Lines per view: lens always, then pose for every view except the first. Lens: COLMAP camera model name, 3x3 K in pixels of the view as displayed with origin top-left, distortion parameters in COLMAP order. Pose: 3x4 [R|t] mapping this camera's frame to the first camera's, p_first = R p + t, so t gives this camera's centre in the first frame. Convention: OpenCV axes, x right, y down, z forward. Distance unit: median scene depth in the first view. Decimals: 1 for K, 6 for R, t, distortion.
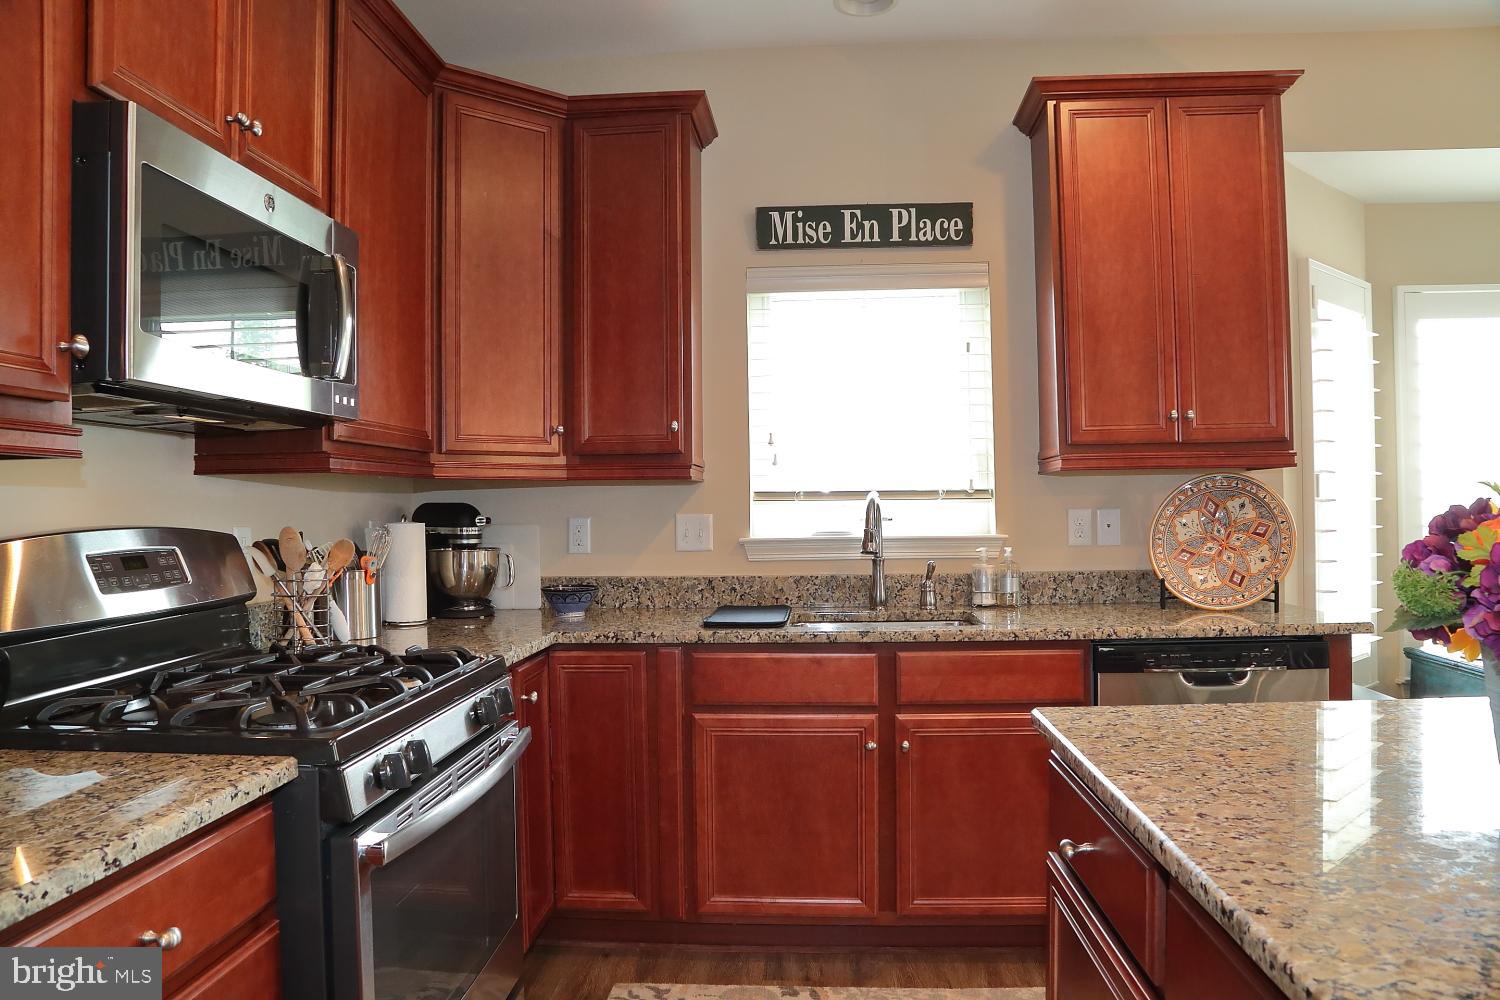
lens RADIAL K [[1021.3, 0, 753.8], [0, 1021.3, 506.1], [0, 0, 1]] dist [-0.125825, 0.070598]
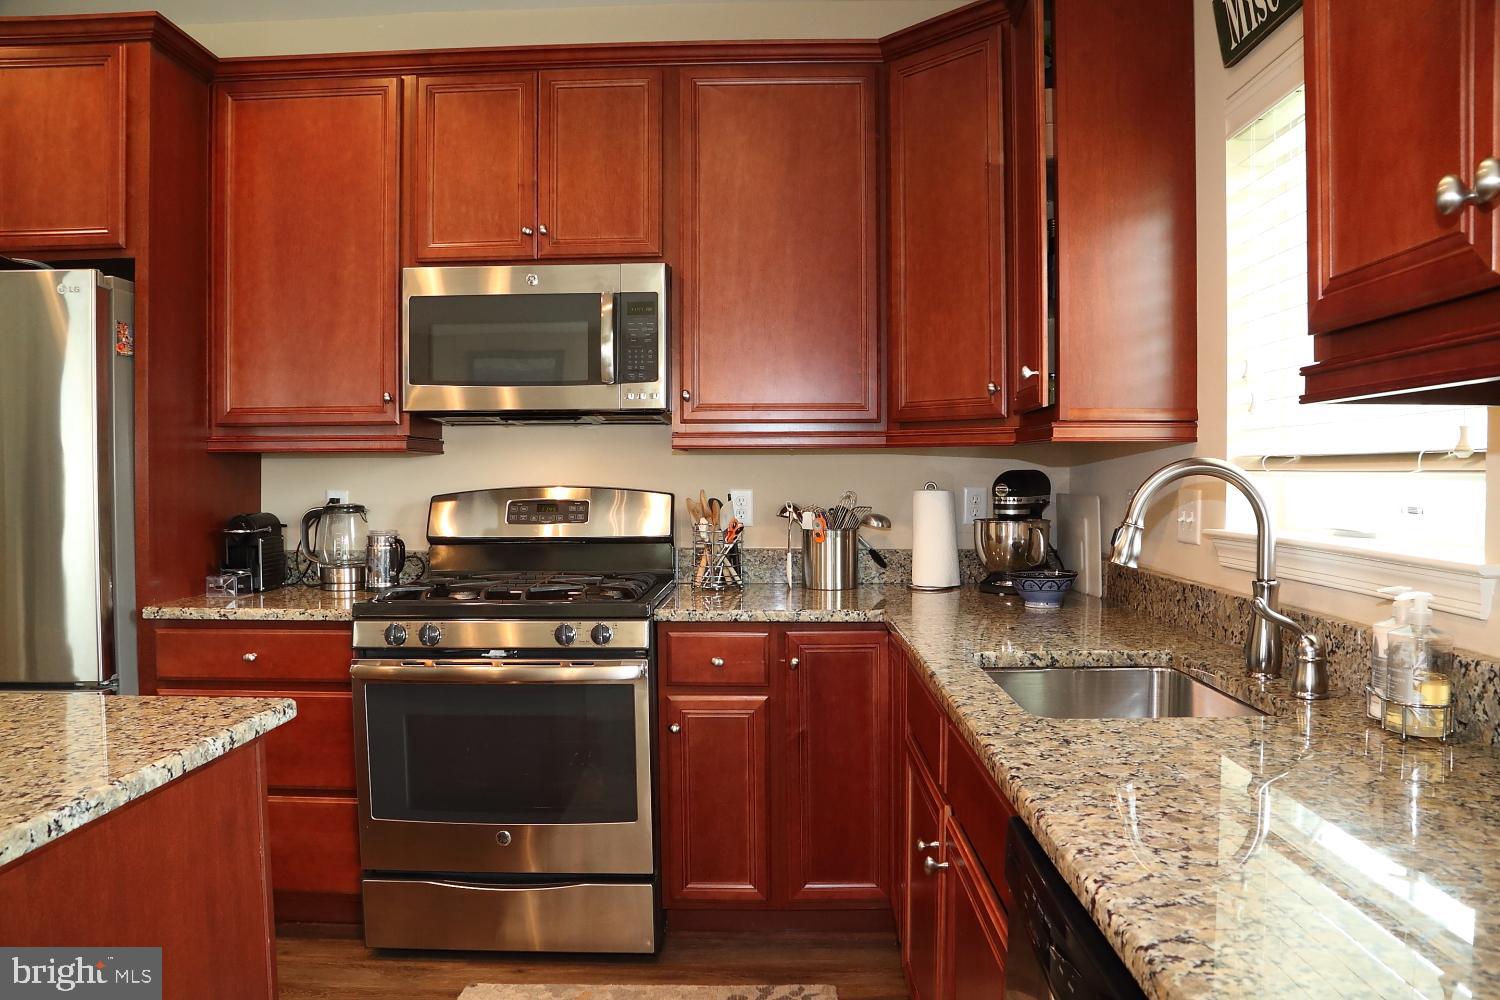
lens RADIAL K [[1021.3, 0, 753.8], [0, 1021.3, 506.1], [0, 0, 1]] dist [-0.125825, 0.070598]
pose [[0.043511, 0.044093, -0.998079, 0.611573], [0.001722, 0.999021, 0.044210, -0.011324], [0.999051, -0.003642, 0.043393, 0.695764]]
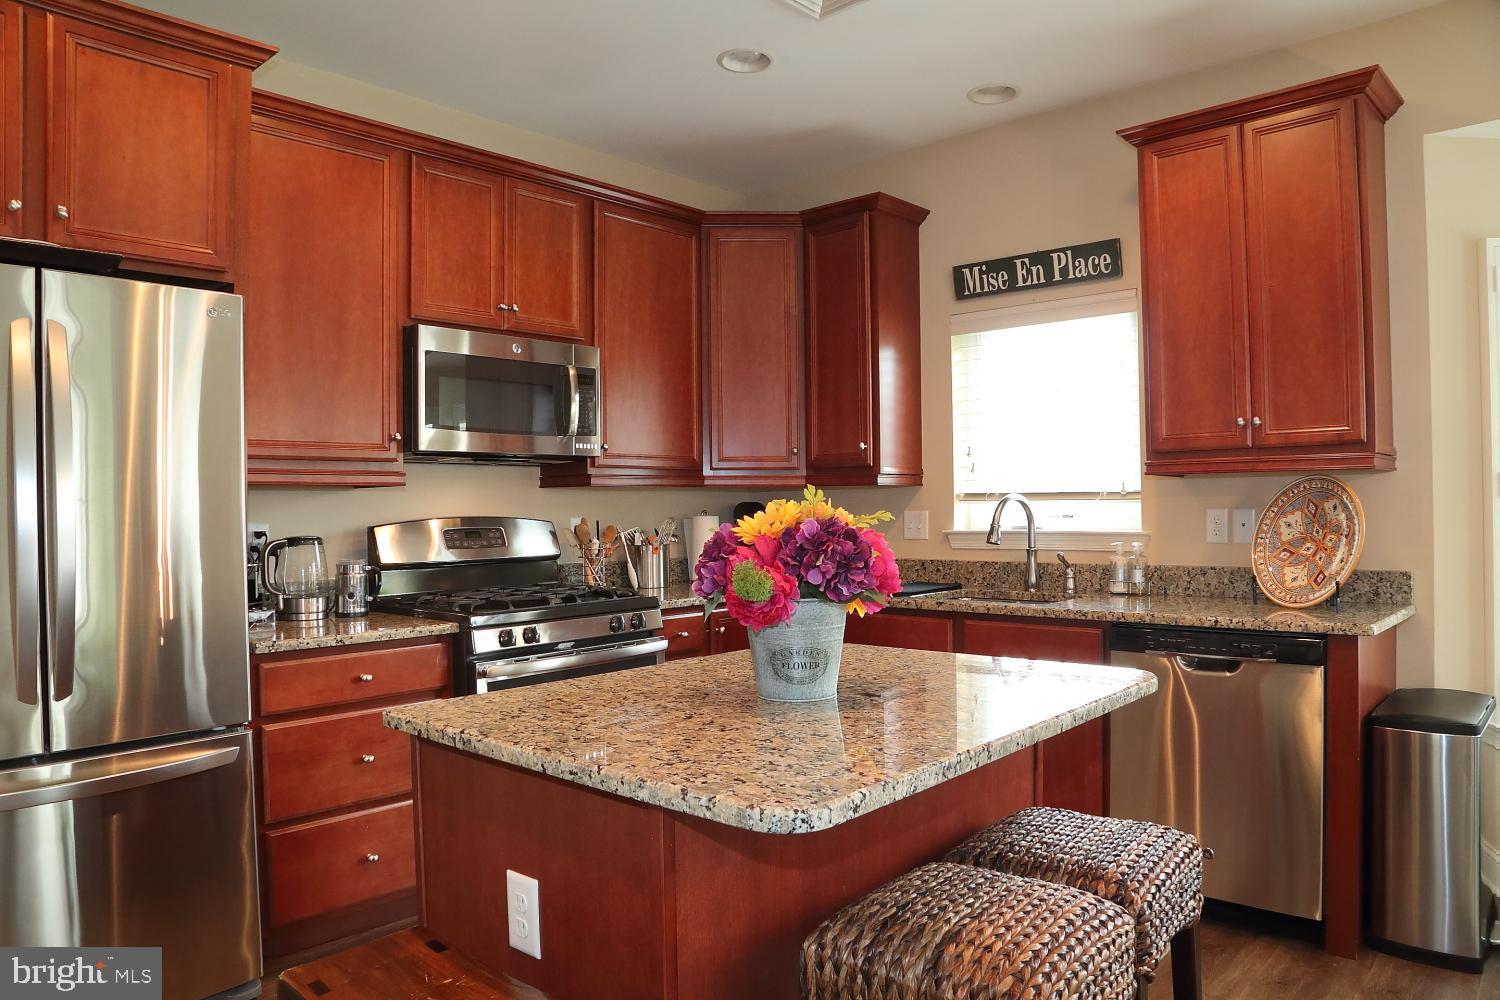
lens RADIAL K [[1021.3, 0, 753.8], [0, 1021.3, 506.1], [0, 0, 1]] dist [-0.125825, 0.070598]
pose [[0.783987, 0.004864, -0.620758, 0.594440], [0.000358, 0.999966, 0.008287, -0.009125], [0.620777, -0.006719, 0.783958, -0.139897]]
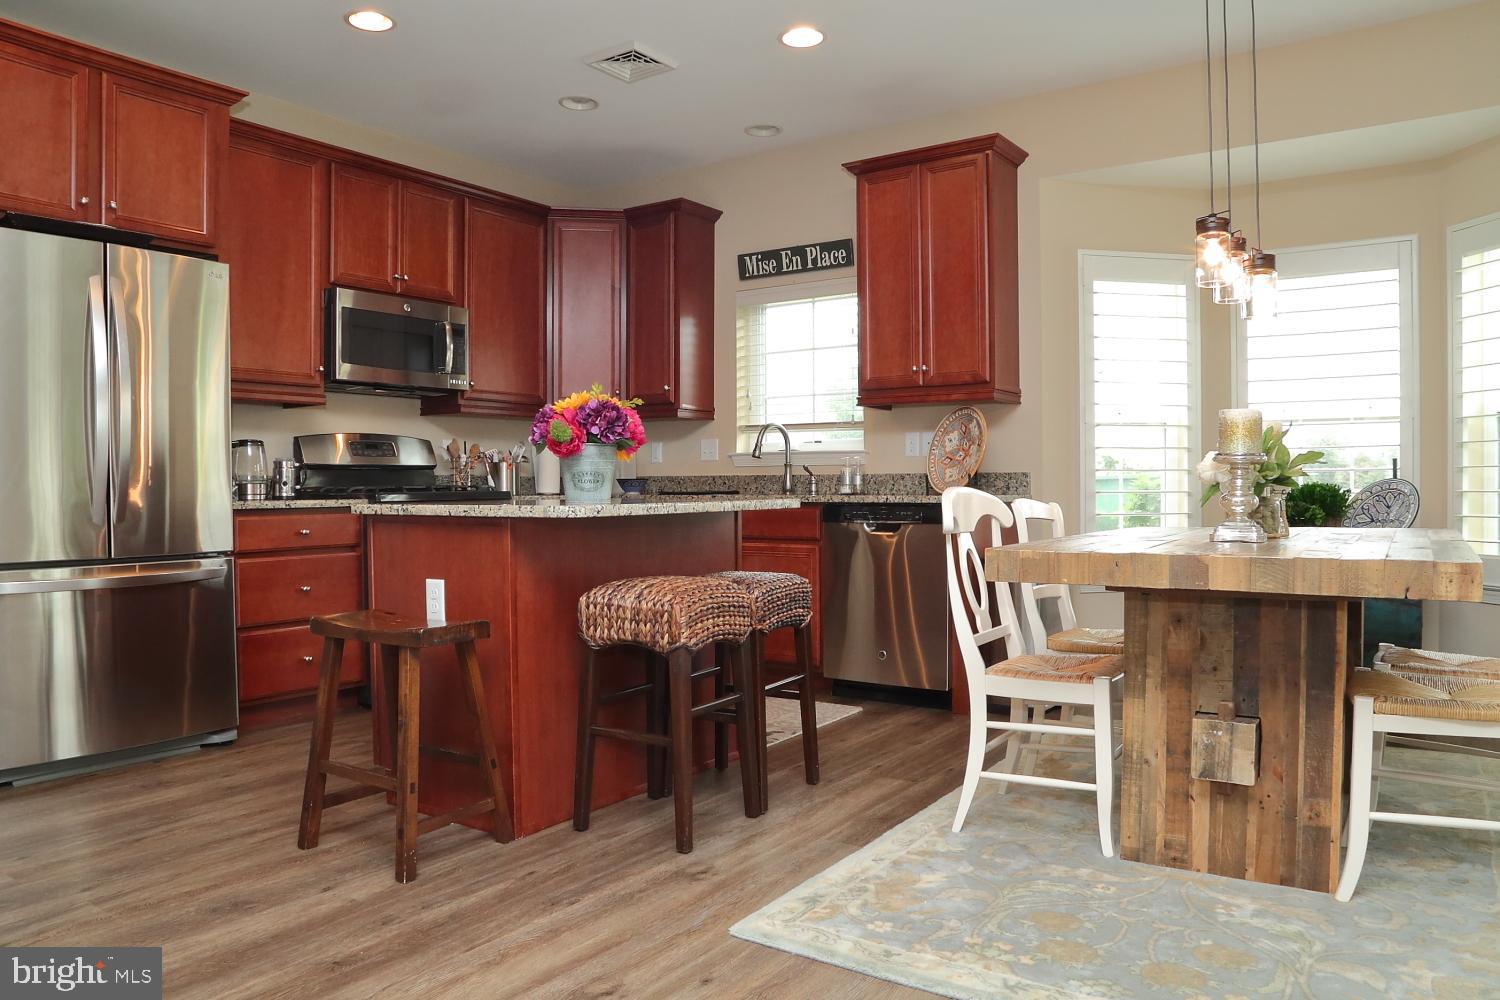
lens RADIAL K [[1047.2, 0, 752.2], [0, 1047.2, 508.0], [0, 0, 1]] dist [-0.124493, 0.066763]
pose [[0.858662, 0.023124, -0.512021, 0.922257], [-0.009901, 0.999544, 0.028538, 0.073821], [0.512447, -0.019435, 0.858499, -0.476533]]
